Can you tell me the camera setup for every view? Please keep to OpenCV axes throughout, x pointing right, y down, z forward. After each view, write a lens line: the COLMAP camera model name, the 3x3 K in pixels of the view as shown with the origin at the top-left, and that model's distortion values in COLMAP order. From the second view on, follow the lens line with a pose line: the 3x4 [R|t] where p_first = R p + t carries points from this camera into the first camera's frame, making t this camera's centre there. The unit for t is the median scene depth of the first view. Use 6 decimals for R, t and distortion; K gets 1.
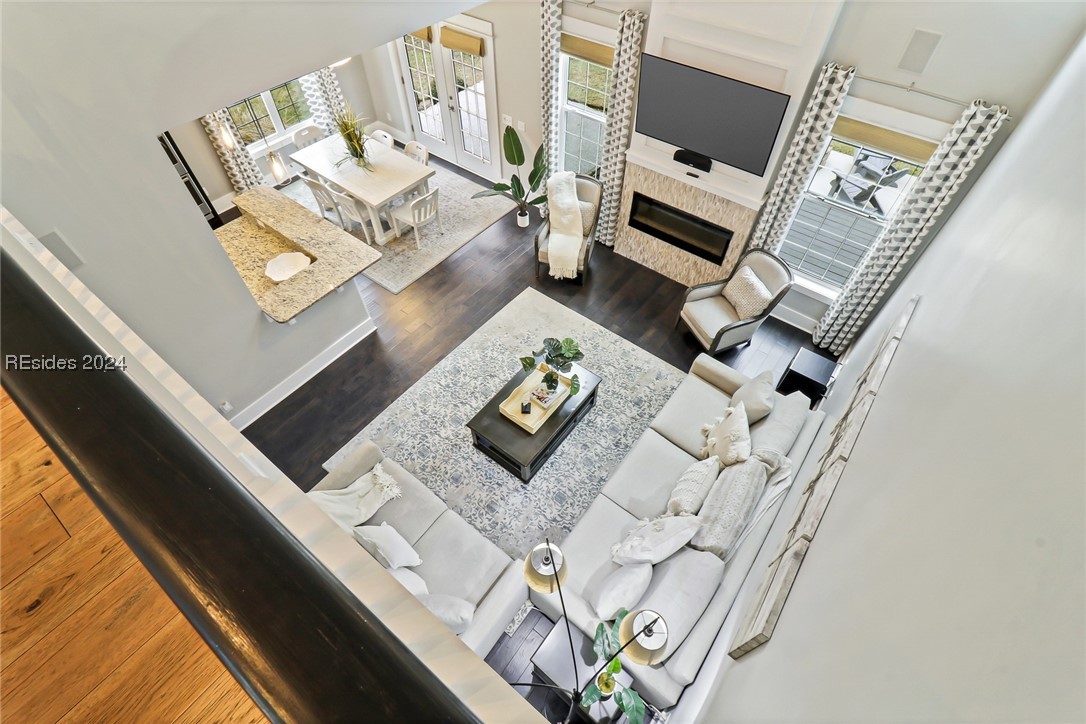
lens RADIAL K [[511.1, 0, 542.5], [0, 511.1, 381.6], [0, 0, 1]] dist [0.014699, -0.008852]
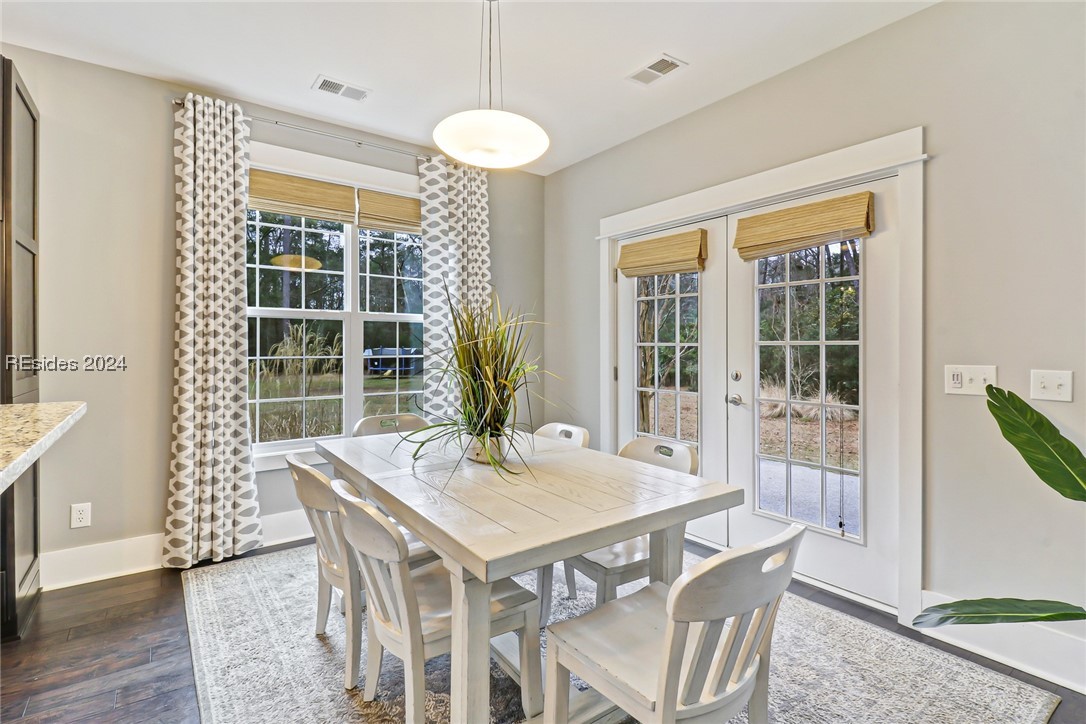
lens RADIAL K [[511.1, 0, 543.6], [0, 511.1, 345.4], [0, 0, 1]] dist [0.014699, -0.008852]
pose [[0.964841, -0.004377, -0.262796, -0.267930], [-0.207846, 0.599296, -0.773074, -0.261423], [0.160877, 0.800515, 0.577316, 0.870105]]
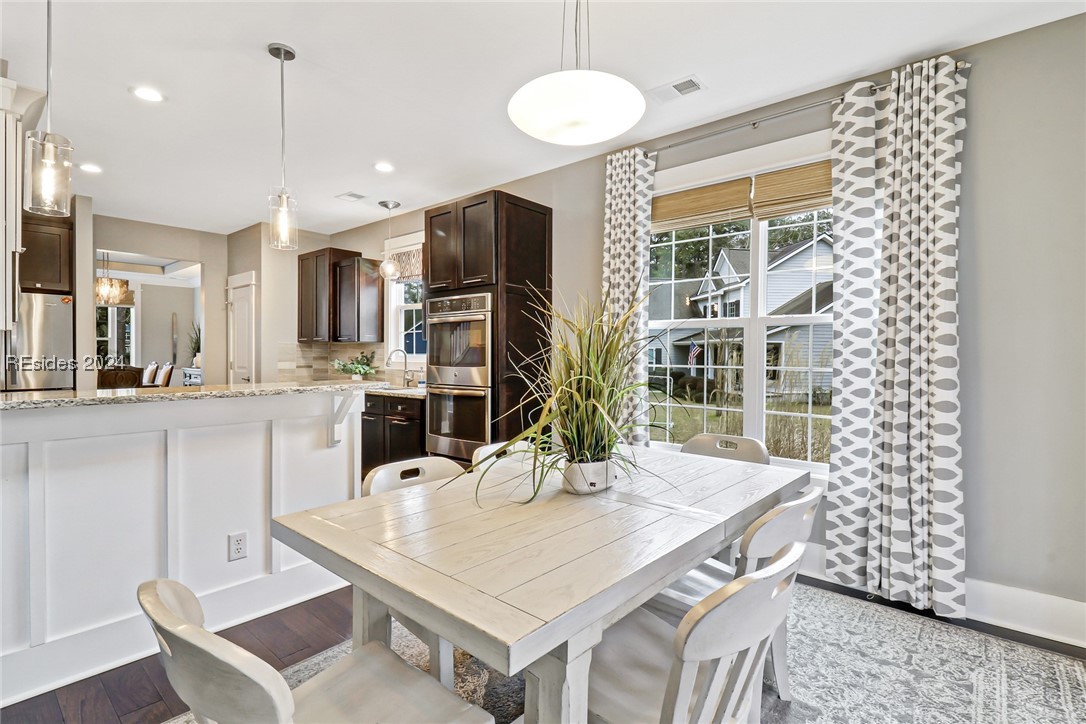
lens RADIAL K [[511.1, 0, 541.2], [0, 511.1, 367.0], [0, 0, 1]] dist [0.014699, -0.008852]
pose [[-0.039289, 0.020200, -0.999024, -0.097347], [-0.801650, 0.596203, 0.043582, -0.514287], [0.596502, 0.802579, -0.007232, 1.060784]]
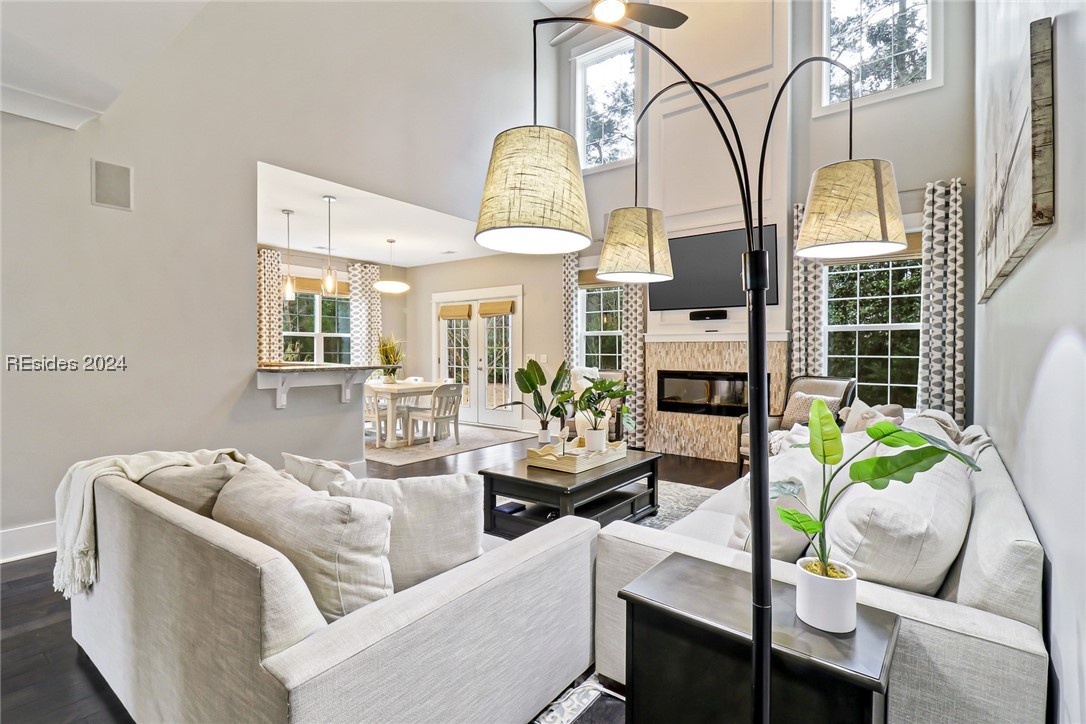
lens RADIAL K [[511.1, 0, 549.8], [0, 511.1, 353.2], [0, 0, 1]] dist [0.014699, -0.008852]
pose [[0.999859, -0.002944, 0.016515, -0.052592], [0.014918, 0.606317, -0.795083, 0.416216], [-0.007672, 0.795217, 0.606276, 0.364684]]
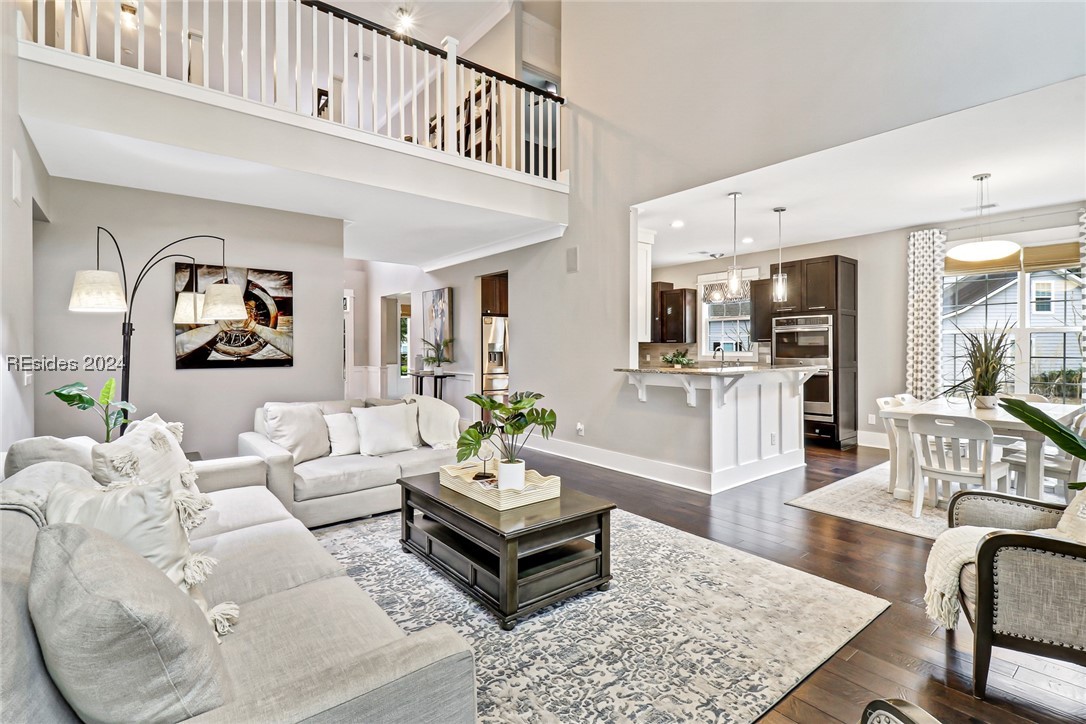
lens RADIAL K [[511.1, 0, 541.8], [0, 511.1, 355.1], [0, 0, 1]] dist [0.014699, -0.008852]
pose [[-0.222418, 0.008073, -0.974918, 0.449042], [-0.777179, 0.602297, 0.182293, -0.169780], [0.588662, 0.798231, -0.127687, 0.797969]]
